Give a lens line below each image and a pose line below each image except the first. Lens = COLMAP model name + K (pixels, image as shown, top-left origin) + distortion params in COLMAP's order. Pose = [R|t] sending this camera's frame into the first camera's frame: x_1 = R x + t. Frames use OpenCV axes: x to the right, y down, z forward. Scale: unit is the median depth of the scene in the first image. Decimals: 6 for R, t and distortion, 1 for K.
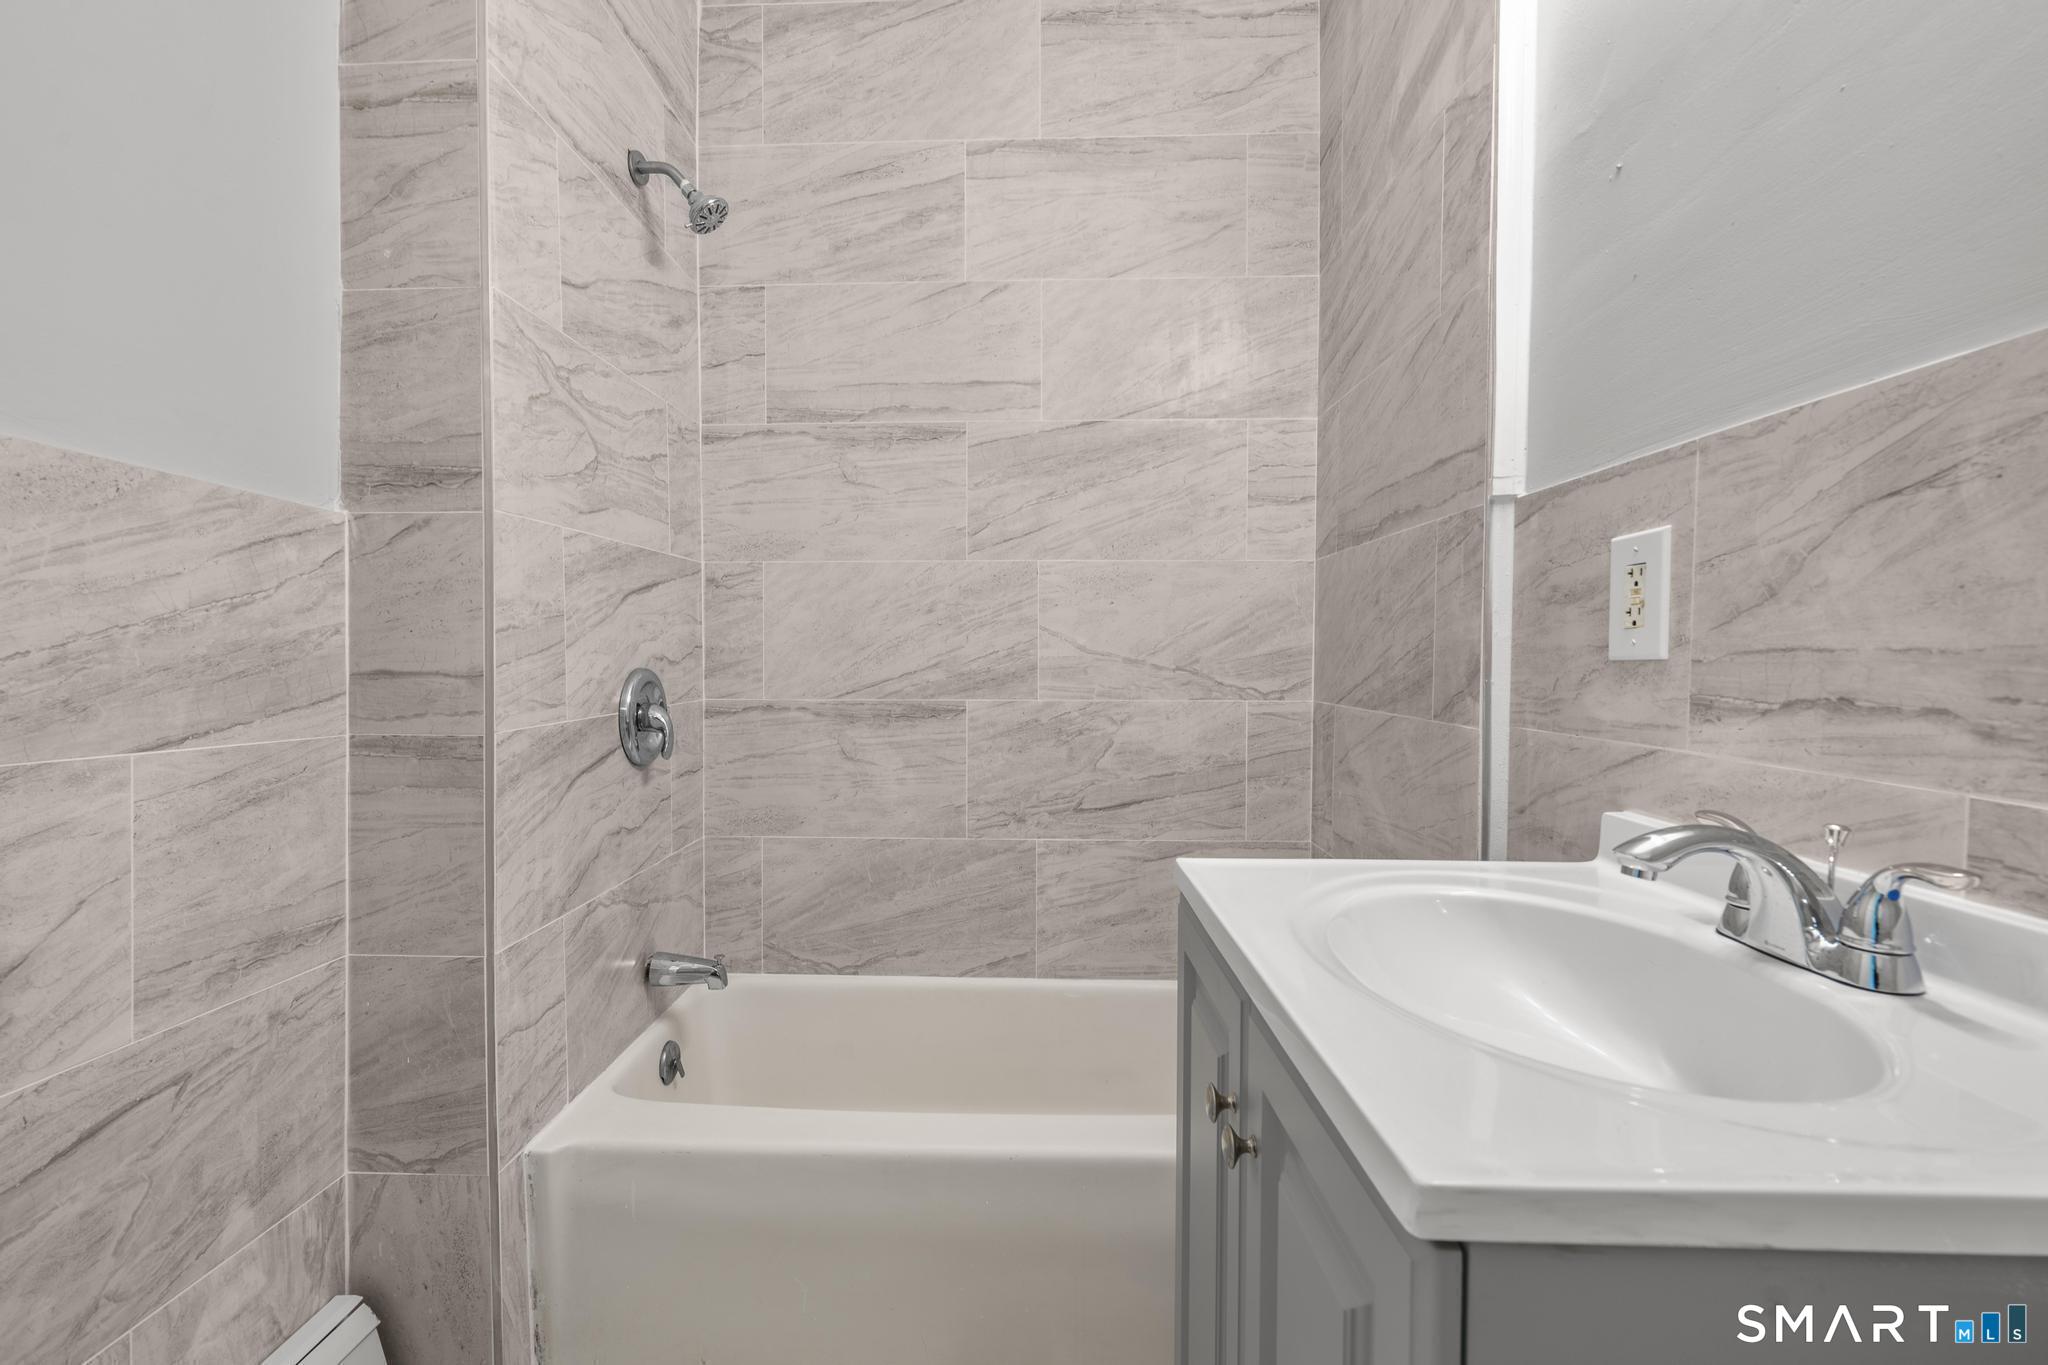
lens RADIAL K [[922.3, 0, 1005.7], [0, 922.3, 683.7], [0, 0, 1]] dist [-0.003435, 0.001338]
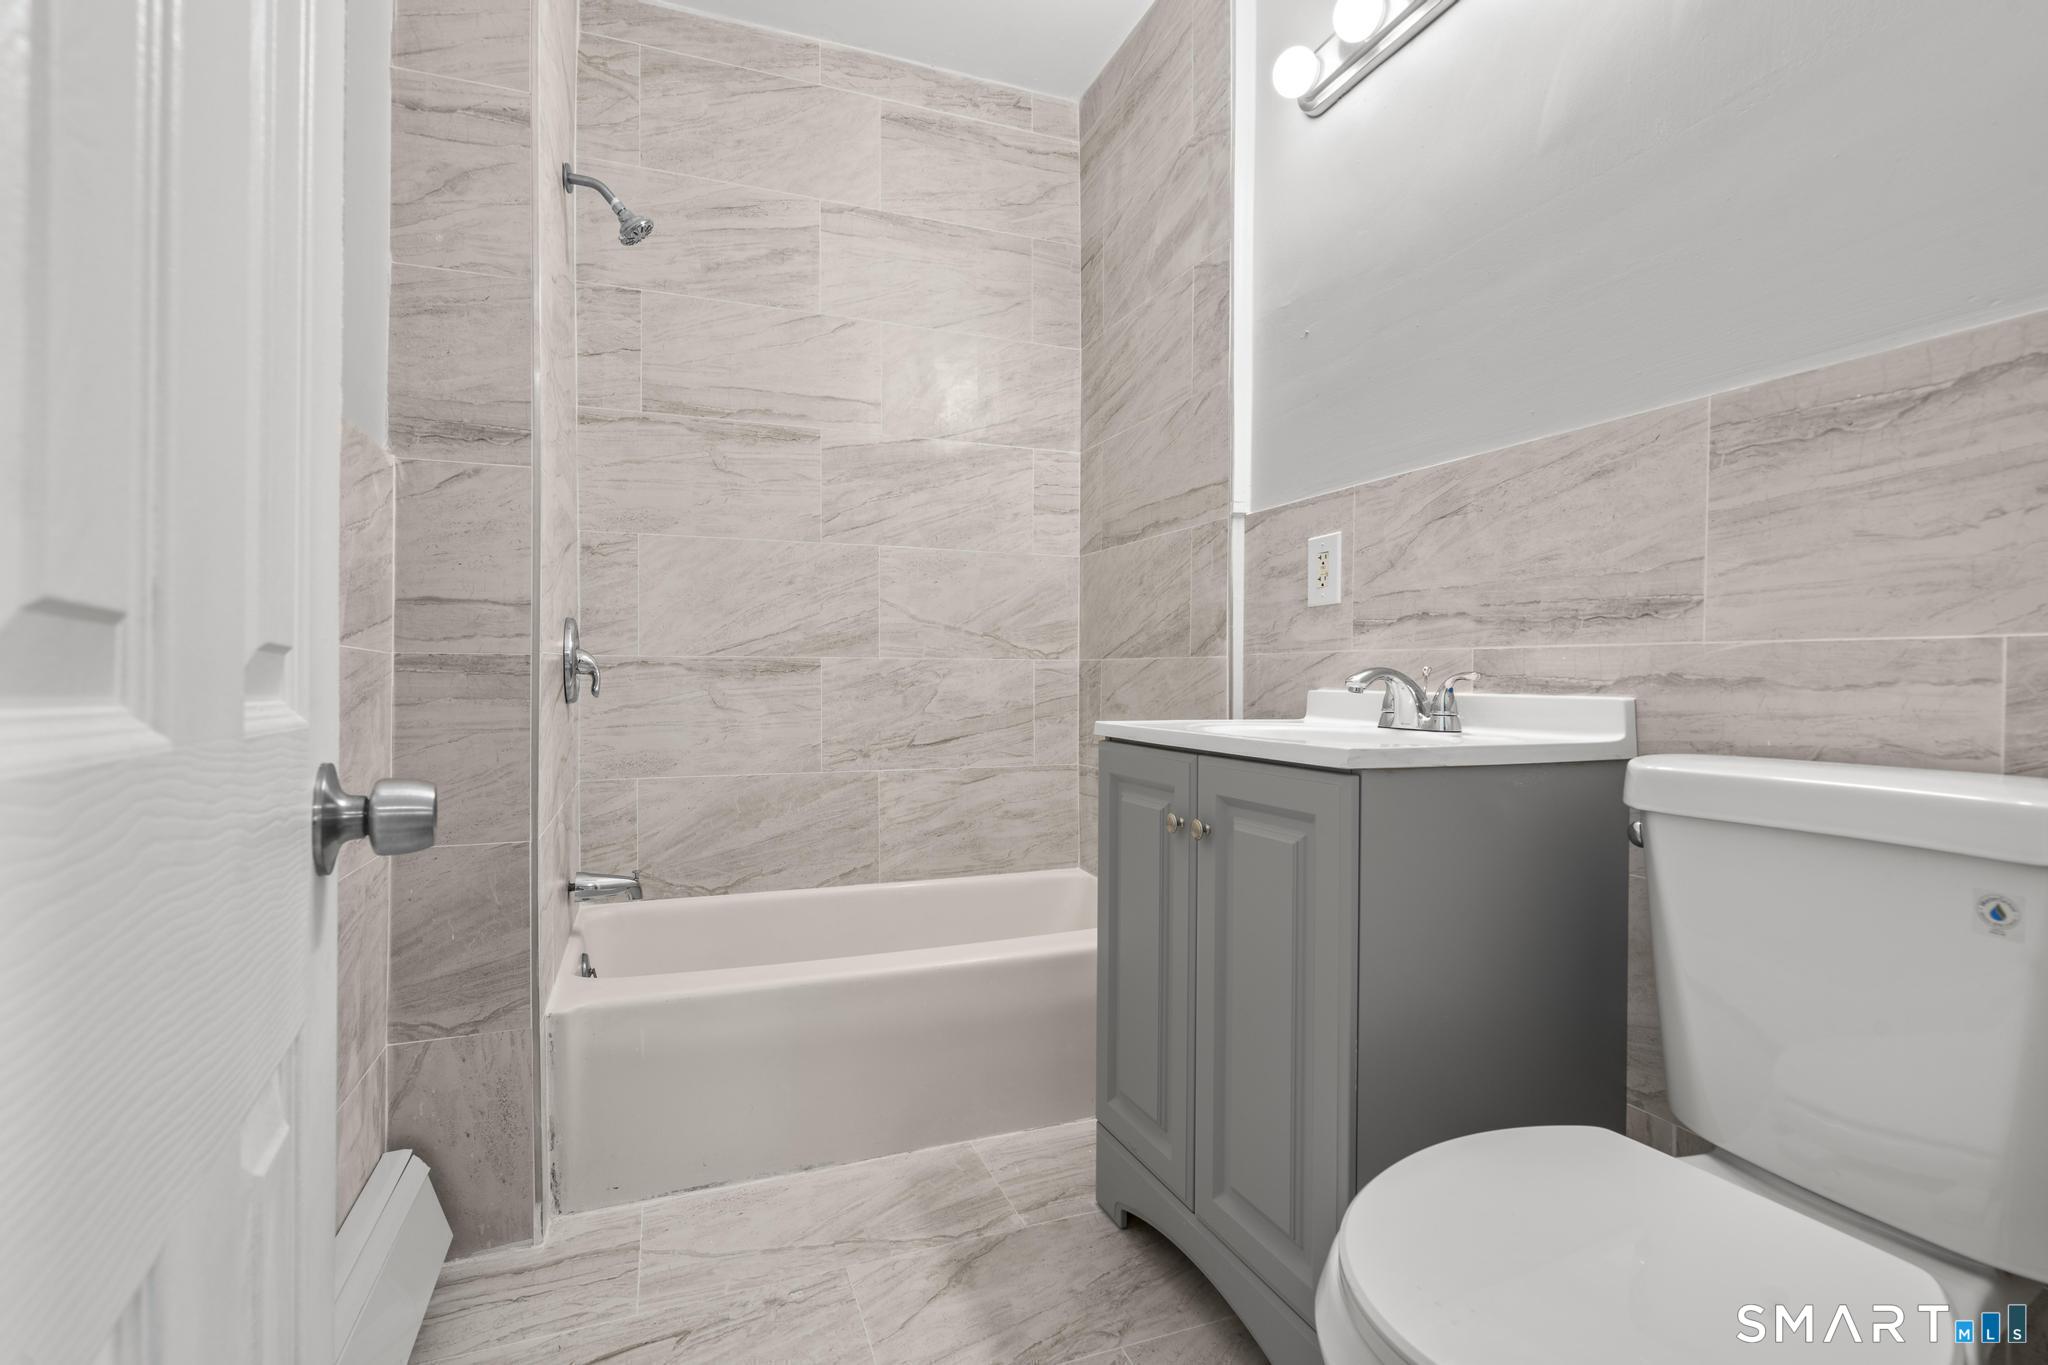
lens RADIAL K [[922.3, 0, 1005.7], [0, 922.3, 683.7], [0, 0, 1]] dist [-0.003435, 0.001338]
pose [[0.922071, -0.001396, 0.387019, -0.295113], [0.008481, 0.999826, -0.016598, 0.076060], [-0.386928, 0.018587, 0.921923, -0.213505]]
